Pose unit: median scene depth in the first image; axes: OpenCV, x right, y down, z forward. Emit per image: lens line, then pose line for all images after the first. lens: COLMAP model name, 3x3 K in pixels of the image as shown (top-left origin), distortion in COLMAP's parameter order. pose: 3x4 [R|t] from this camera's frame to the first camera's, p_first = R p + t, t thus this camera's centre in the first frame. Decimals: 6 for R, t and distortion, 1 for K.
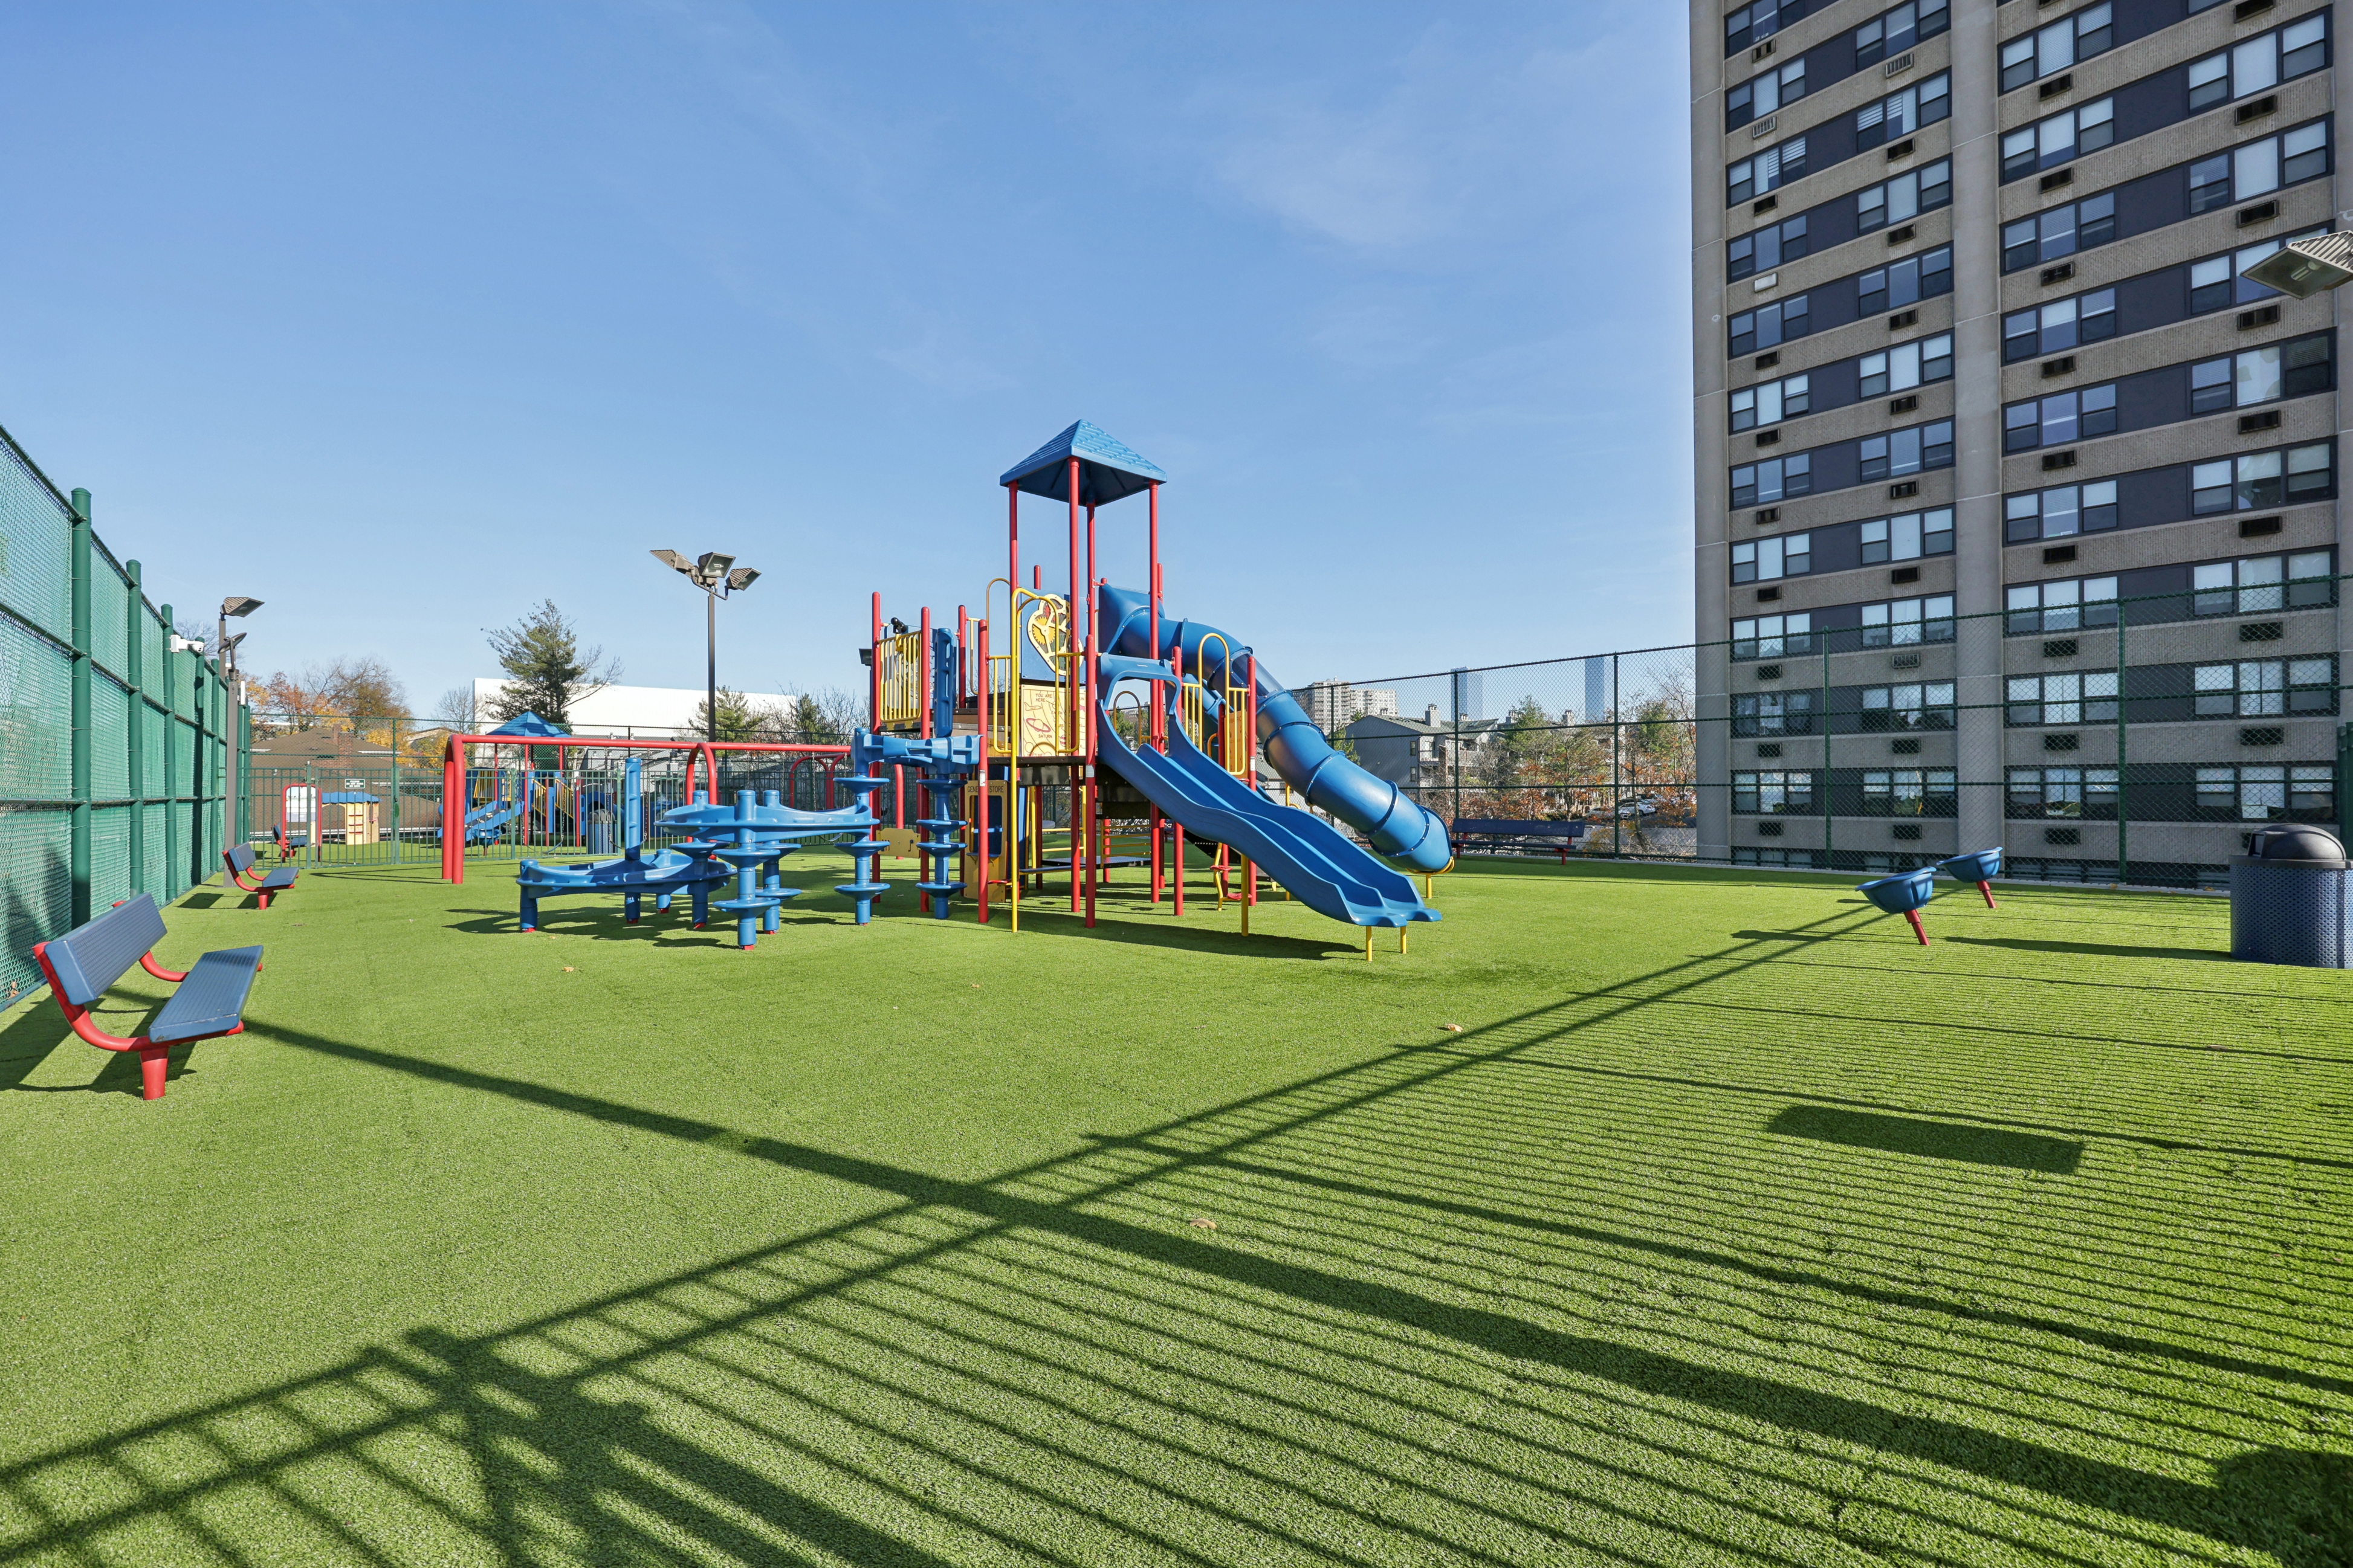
lens RADIAL K [[971.0, 0, 1172.4], [0, 971.0, 783.5], [0, 0, 1]] dist [-0.001342, -0.000379]
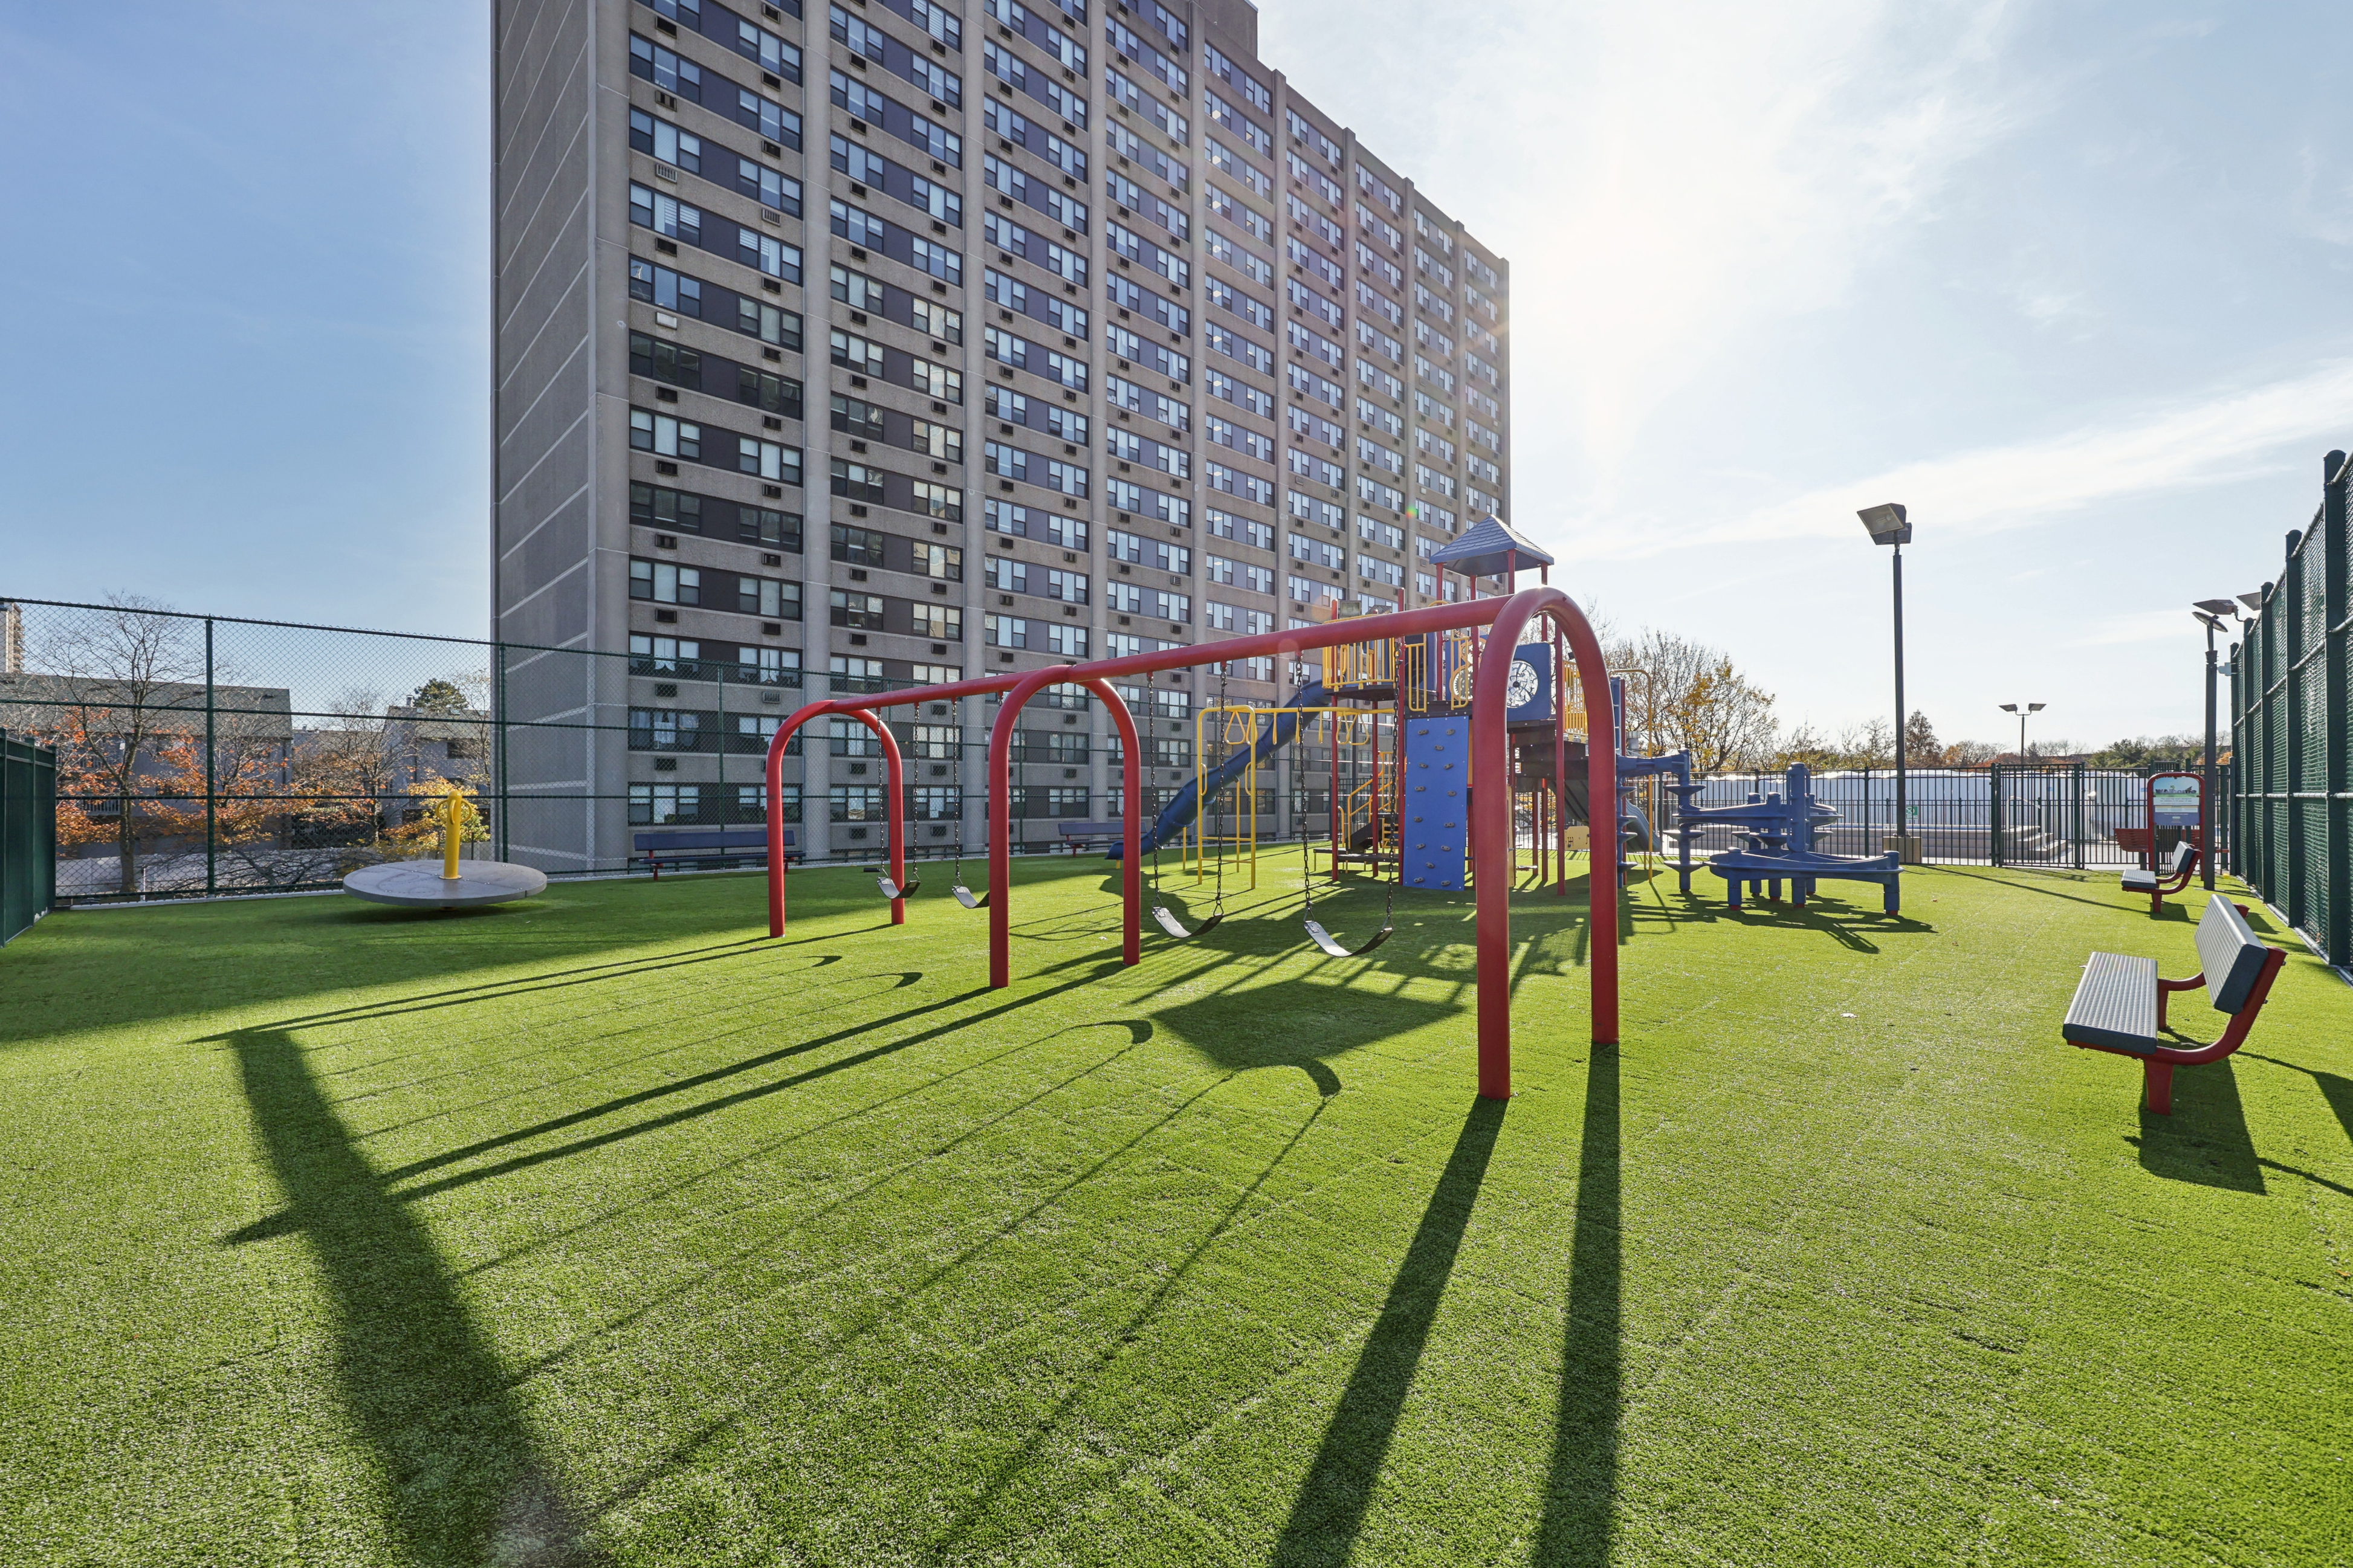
lens RADIAL K [[962.8, 0, 1150.0], [0, 962.8, 791.8], [0, 0, 1]] dist [-0.000977, -0.000182]
pose [[-0.046704, 0.010840, 0.998850, -0.462310], [-0.004024, 0.999931, -0.011040, 0.005488], [-0.998901, -0.004535, -0.046657, 0.533445]]
